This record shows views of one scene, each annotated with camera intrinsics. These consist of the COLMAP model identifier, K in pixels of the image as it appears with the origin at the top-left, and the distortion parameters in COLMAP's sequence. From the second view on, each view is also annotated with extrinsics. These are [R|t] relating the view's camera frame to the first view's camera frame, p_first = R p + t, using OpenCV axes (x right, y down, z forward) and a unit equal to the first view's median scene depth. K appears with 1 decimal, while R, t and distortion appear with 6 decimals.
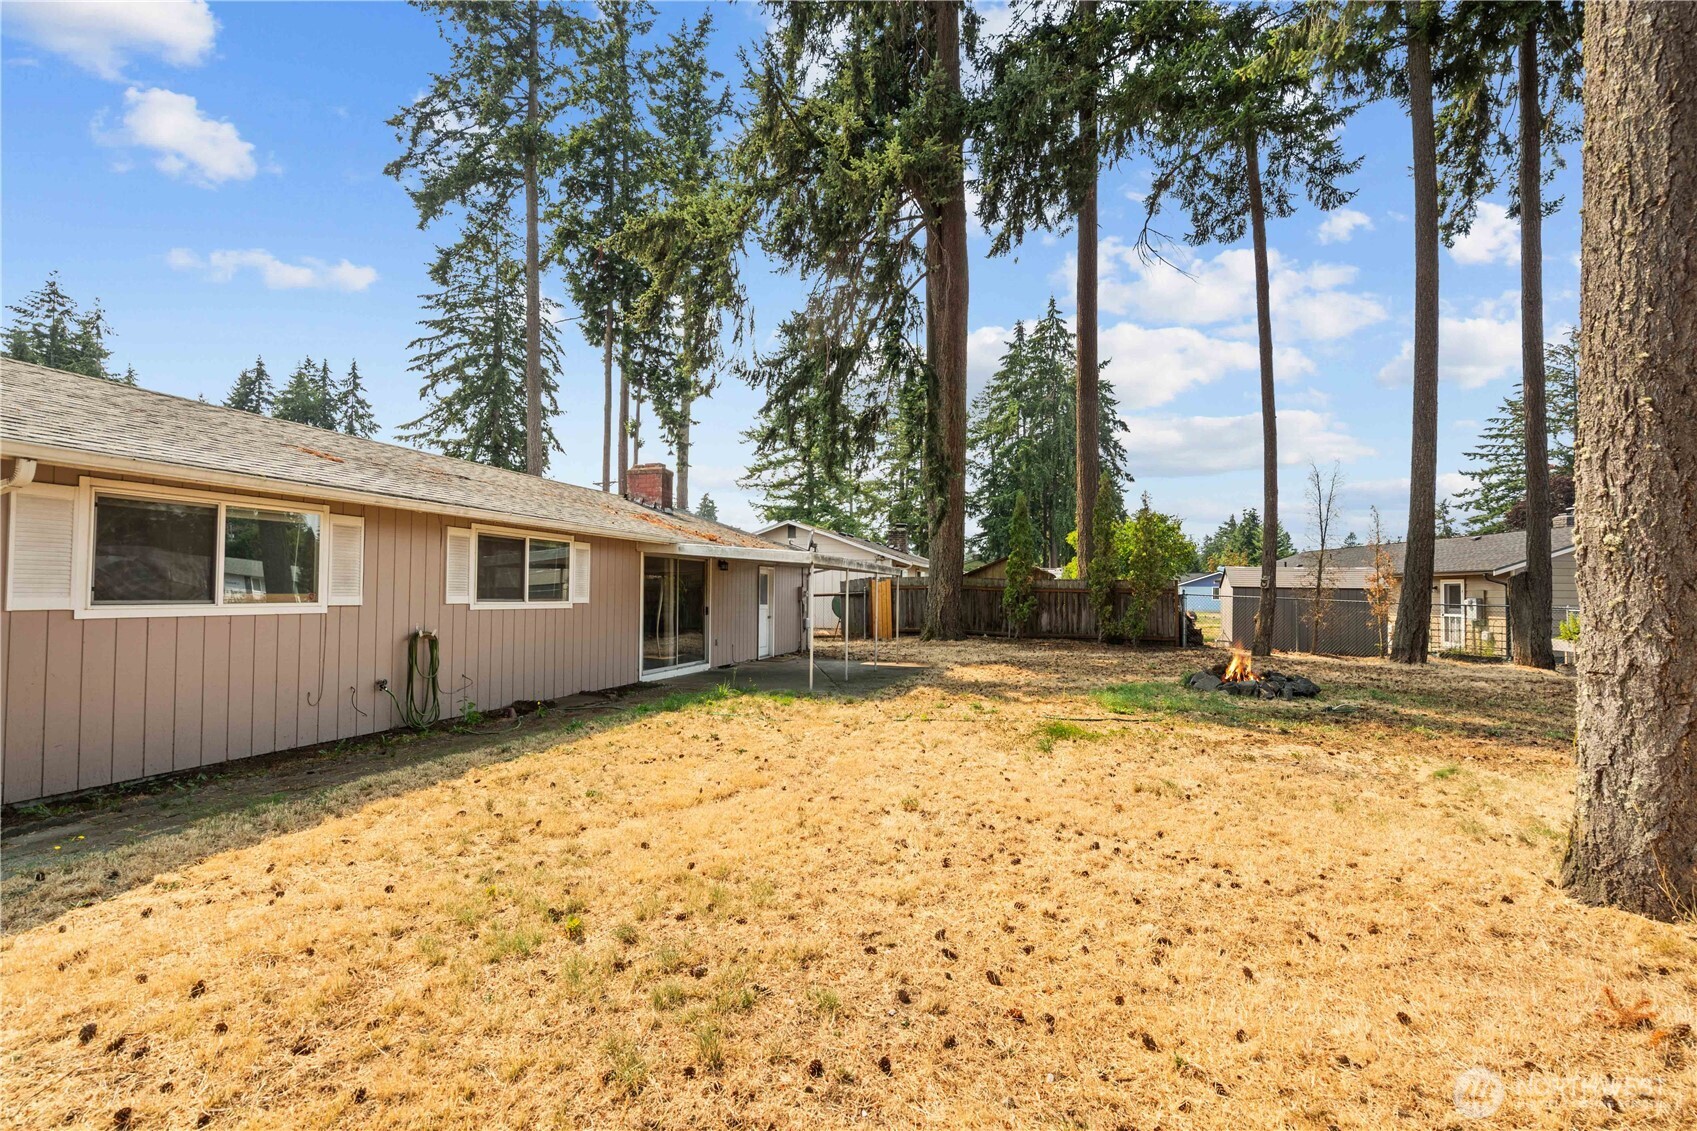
lens RADIAL K [[773.3, 0, 839.9], [0, 773.3, 570.8], [0, 0, 1]] dist [-0.002021, 0.000748]
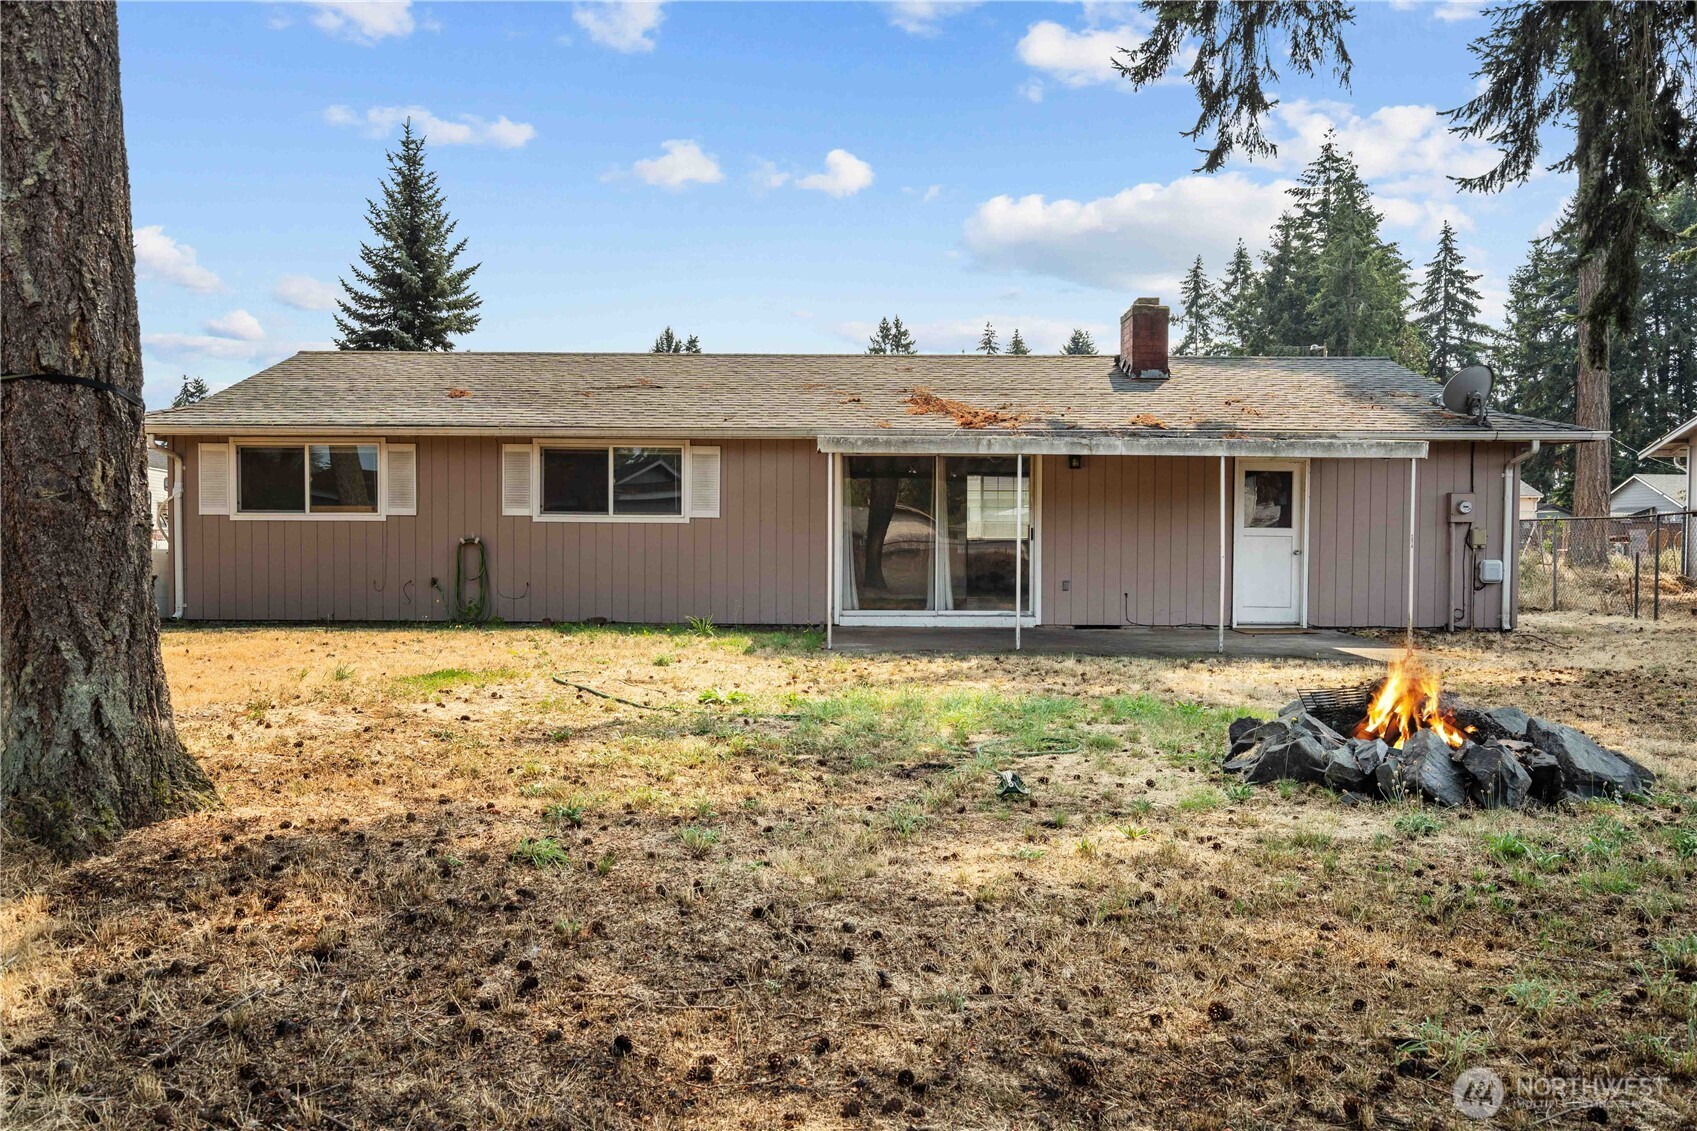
lens RADIAL K [[1318.0, 0, 851.7], [0, 1318.0, 612.5], [0, 0, 1]] dist [0.007808, 0.000979]
pose [[0.297240, 0.052800, -0.953342, 0.342601], [0.026960, 0.997608, 0.063658, 0.017868], [0.954422, -0.044623, 0.295105, 0.221469]]
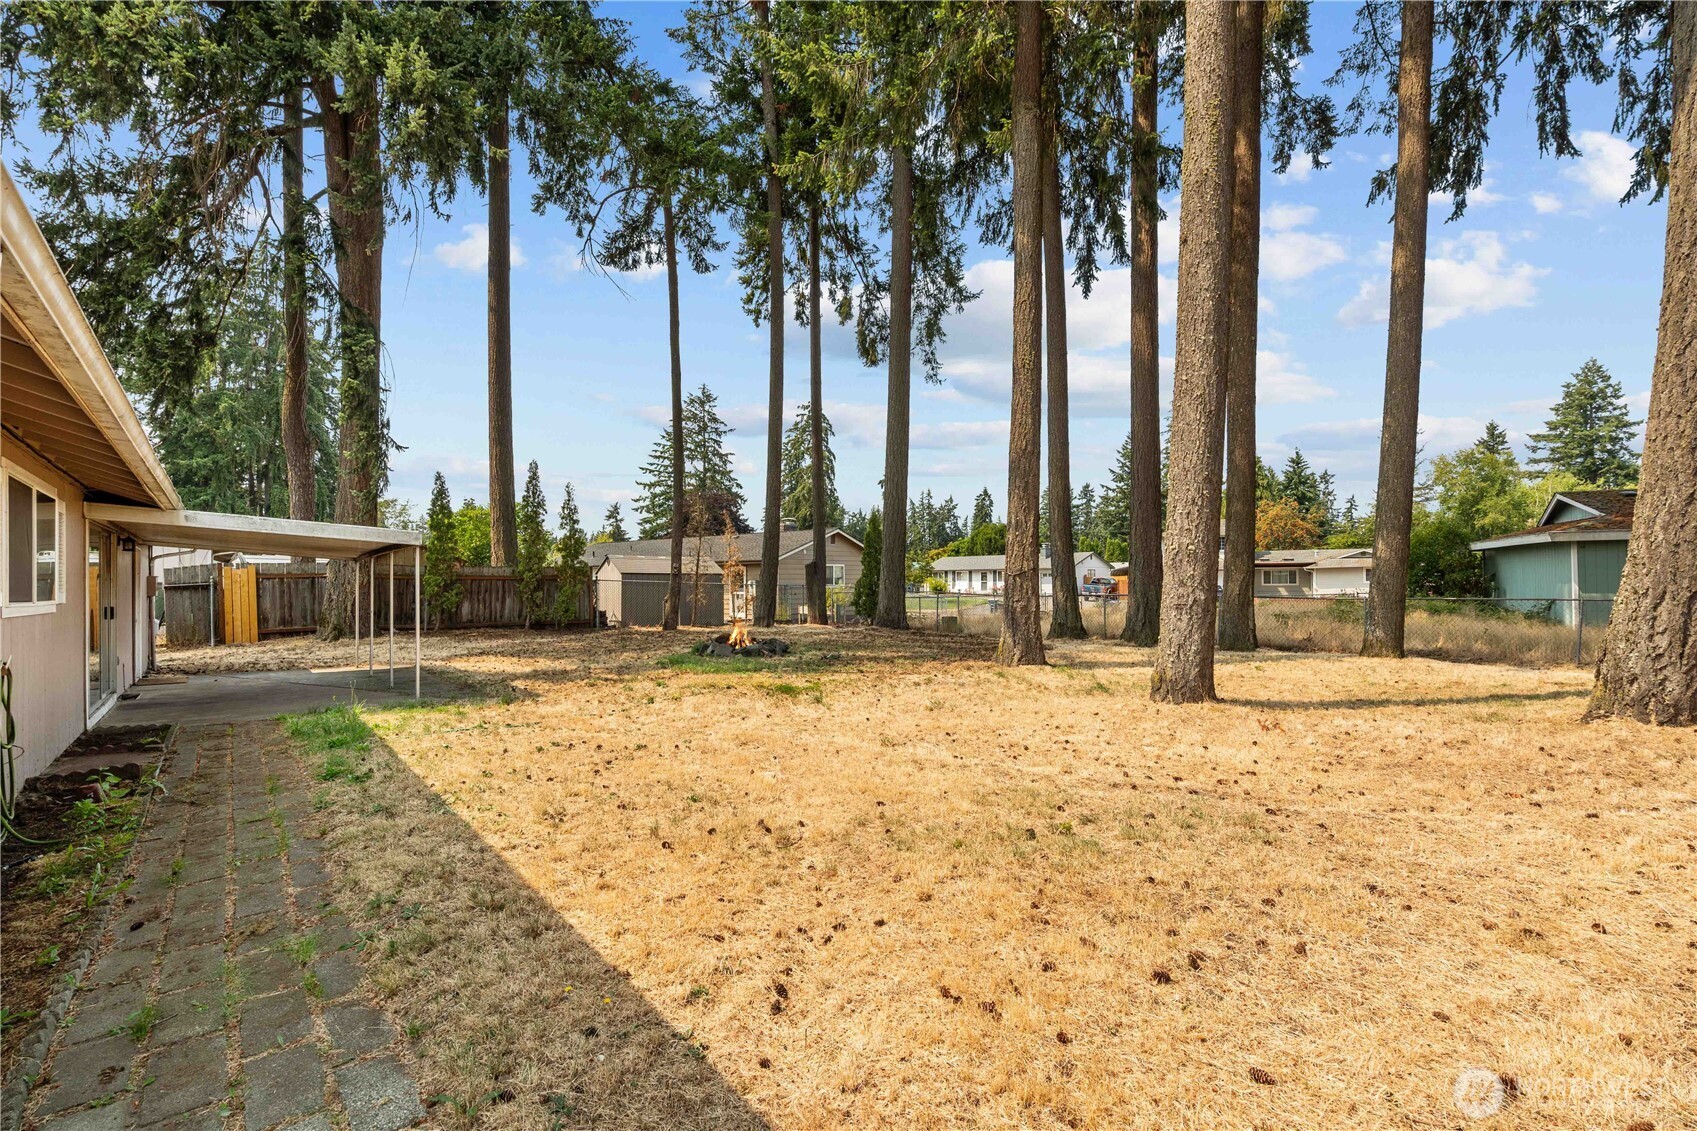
lens RADIAL K [[773.3, 0, 839.9], [0, 773.3, 570.8], [0, 0, 1]] dist [-0.002021, 0.000748]
pose [[0.563237, -0.002935, 0.826290, -0.151849], [-0.009648, 0.999902, 0.010128, 0.001575], [-0.826239, -0.013676, 0.563153, 0.052967]]
